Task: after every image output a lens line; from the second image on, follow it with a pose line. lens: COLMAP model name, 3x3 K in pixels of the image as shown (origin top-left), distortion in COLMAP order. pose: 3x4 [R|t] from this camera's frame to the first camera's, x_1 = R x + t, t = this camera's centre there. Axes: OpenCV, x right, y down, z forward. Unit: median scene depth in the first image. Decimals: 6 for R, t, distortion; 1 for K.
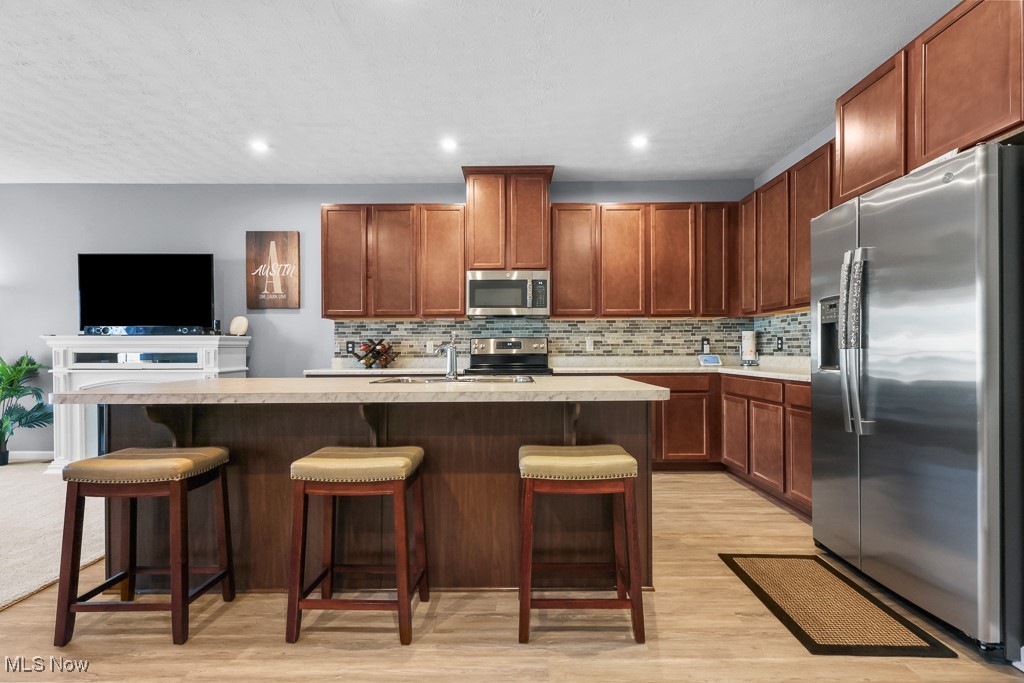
lens RADIAL K [[448.1, 0, 496.6], [0, 448.1, 356.2], [0, 0, 1]] dist [0.001437, -0.000095]
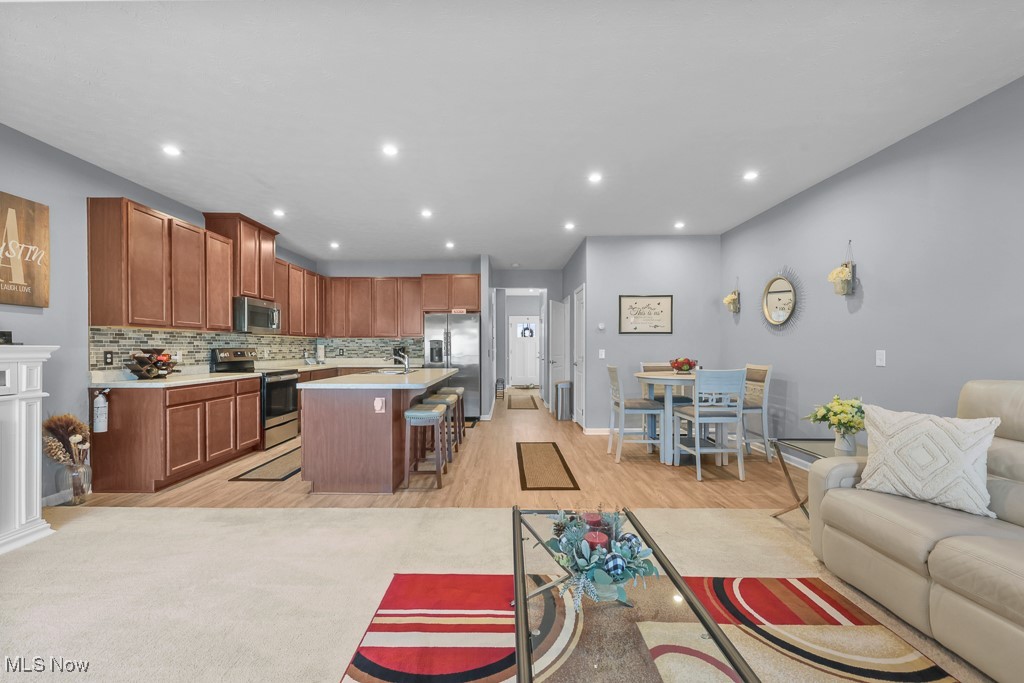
lens RADIAL K [[418.7, 0, 500.5], [0, 418.7, 348.4], [0, 0, 1]] dist [0.000524, -0.000248]
pose [[0.015917, 0.003141, 0.999868, -1.146447], [0.010903, 0.999935, -0.003314, -0.028258], [-0.999814, 0.010955, 0.015881, 0.230482]]
